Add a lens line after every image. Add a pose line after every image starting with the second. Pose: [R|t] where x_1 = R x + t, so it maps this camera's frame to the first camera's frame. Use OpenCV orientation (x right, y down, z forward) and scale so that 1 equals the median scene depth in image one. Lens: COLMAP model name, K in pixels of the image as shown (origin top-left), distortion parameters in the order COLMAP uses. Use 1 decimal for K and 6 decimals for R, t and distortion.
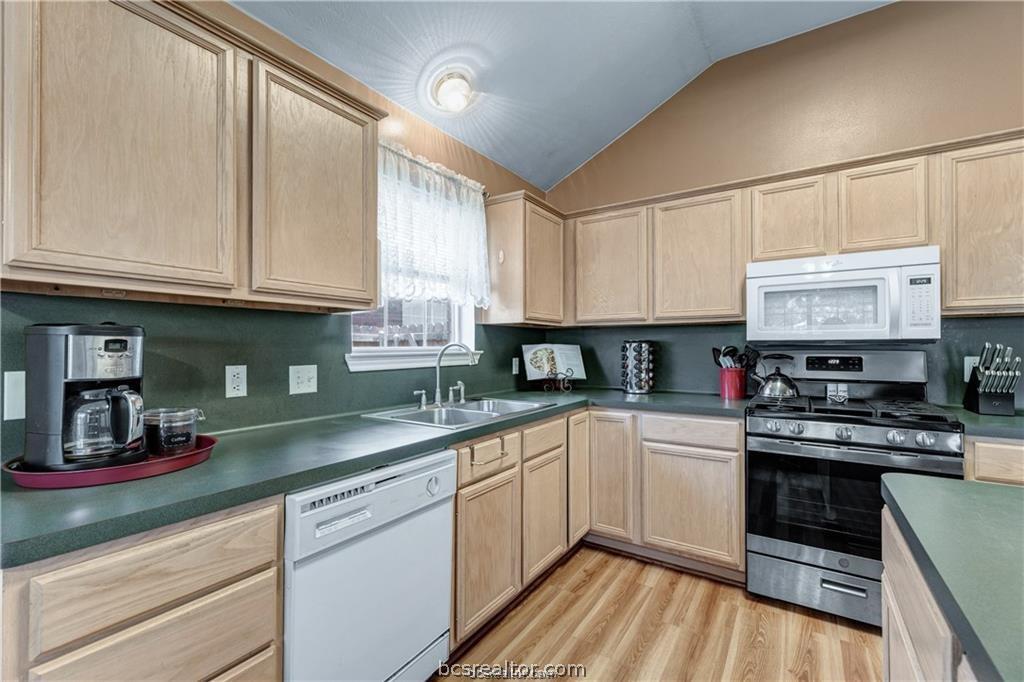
lens RADIAL K [[430.9, 0, 514.4], [0, 430.9, 343.3], [0, 0, 1]] dist [-0.001478, -0.000197]
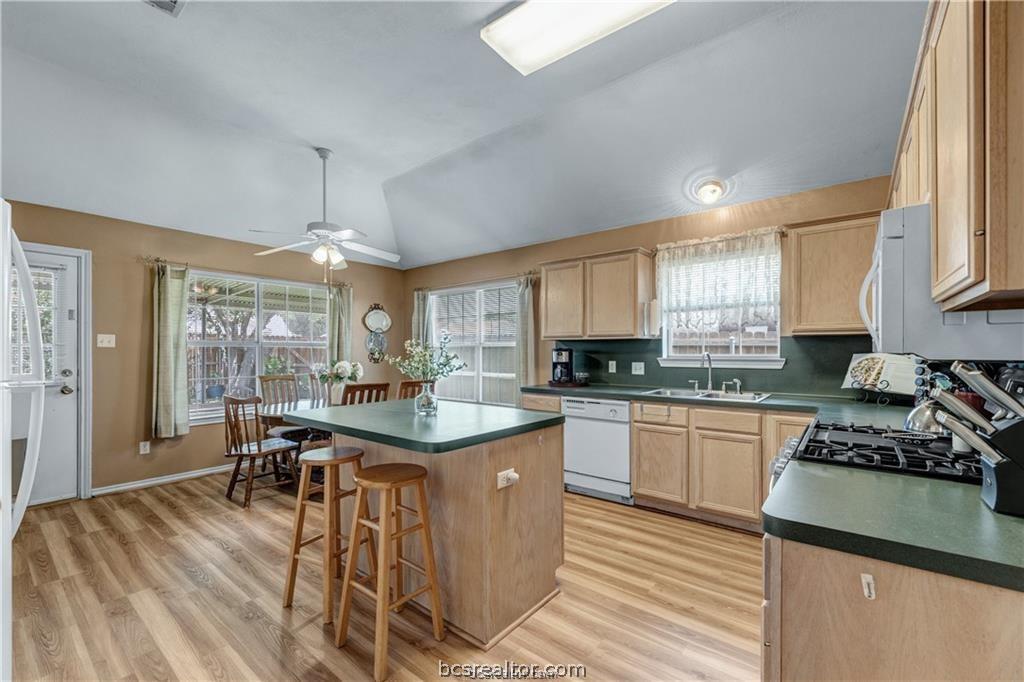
lens RADIAL K [[407.5, 0, 516.6], [0, 407.5, 352.5], [0, 0, 1]] dist [0.001608, 0.000167]
pose [[-0.082354, 0.004516, -0.996593, 1.360545], [0.009078, 0.999952, 0.003782, -0.012295], [0.996562, -0.008736, -0.082391, 0.415711]]
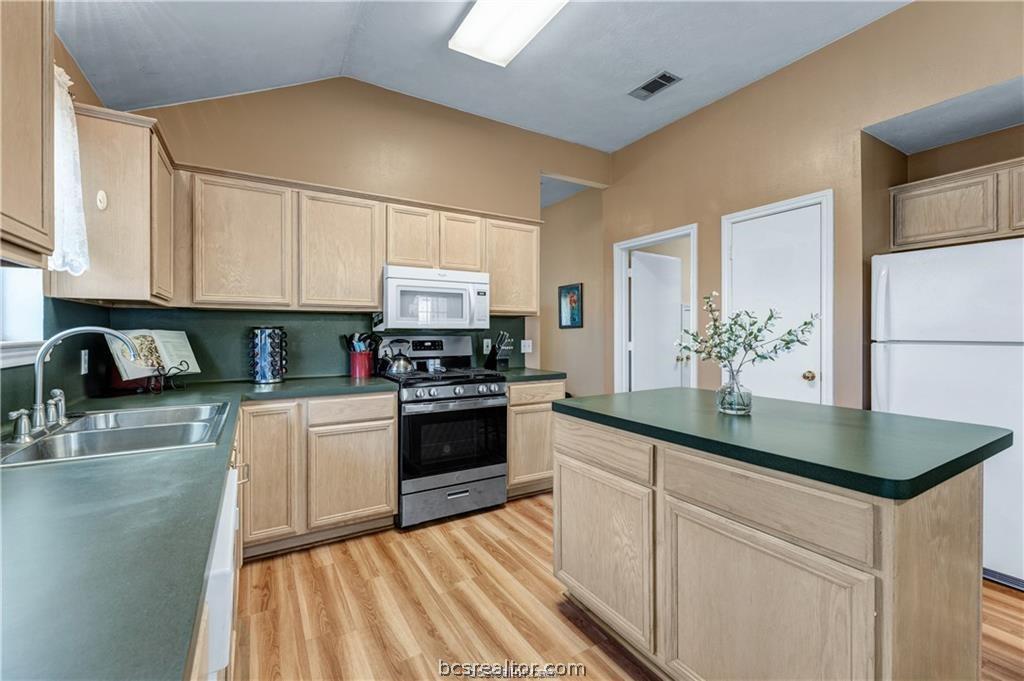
lens RADIAL K [[432.7, 0, 507.2], [0, 432.7, 331.0], [0, 0, 1]] dist [-0.000225, -0.000027]
pose [[0.435561, 0.004021, 0.900150, -0.424435], [-0.008206, 0.999966, -0.000496, -0.000671], [-0.900122, -0.007170, 0.435580, 0.157661]]
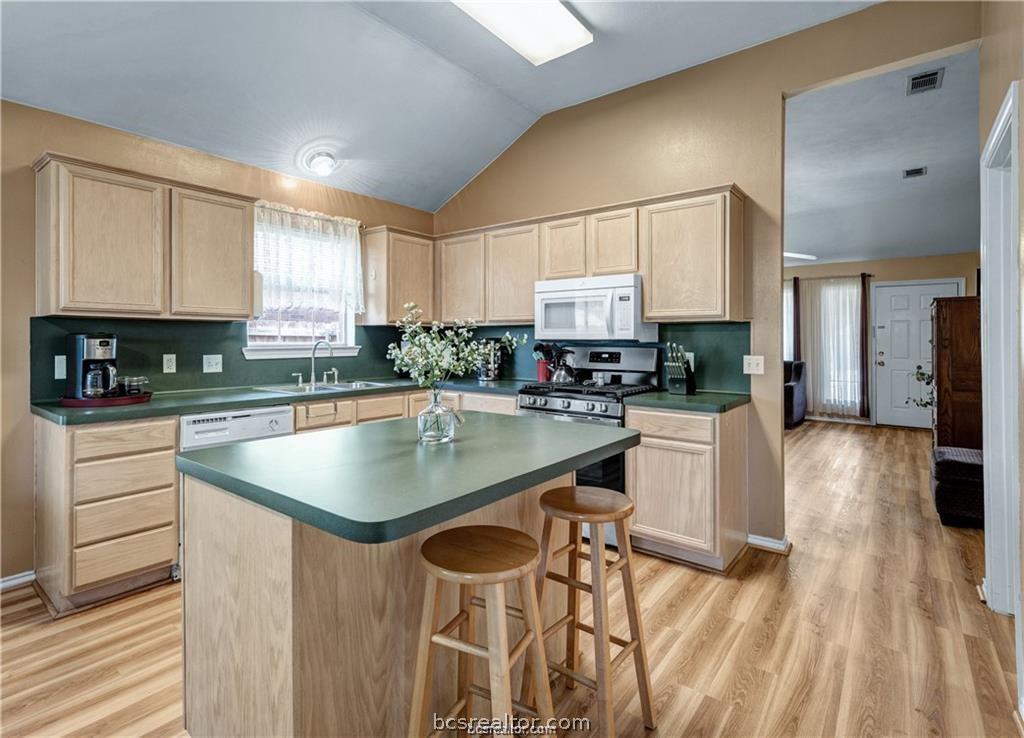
lens RADIAL K [[512.4, 0, 485.7], [0, 512.4, 338.7], [0, 0, 1]] dist [0.002791, 0.000790]
pose [[0.994068, 0.003251, -0.108710, 0.564205], [-0.002559, 0.999976, 0.006504, -0.018420], [0.108729, -0.006187, 0.994052, -0.607279]]
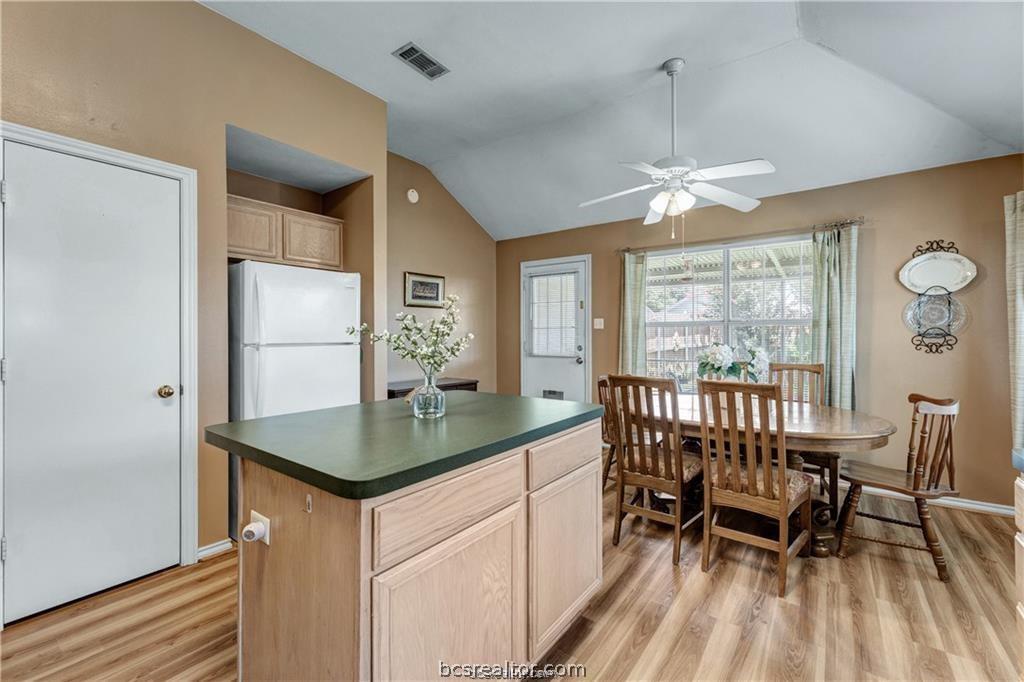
lens RADIAL K [[436.6, 0, 524.3], [0, 436.6, 335.9], [0, 0, 1]] dist [-0.002834, -0.000157]
pose [[-0.998966, 0.003690, 0.045321, 0.181118], [0.003497, 0.999985, -0.004326, 0.001264], [-0.045336, -0.004163, -0.998963, 0.832187]]
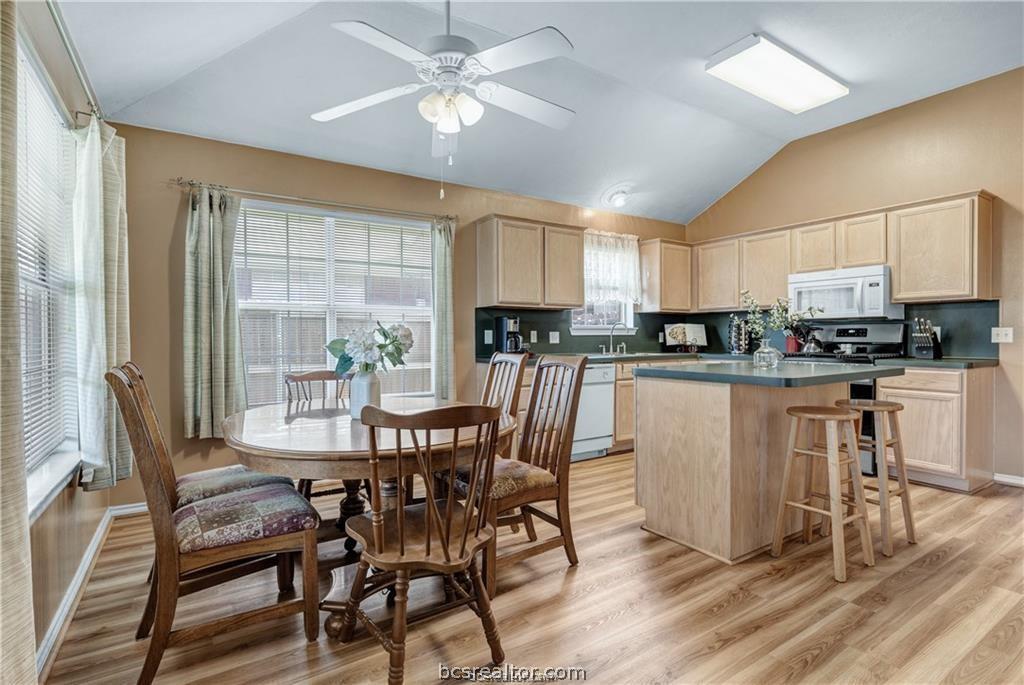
lens RADIAL K [[489.1, 0, 507.0], [0, 489.1, 341.6], [0, 0, 1]] dist [-0.001530, 0.005811]
pose [[0.910017, 0.003609, -0.414556, 0.326995], [0.004739, 0.999806, 0.019107, 0.040661], [0.414545, -0.019352, 0.909823, -1.283026]]
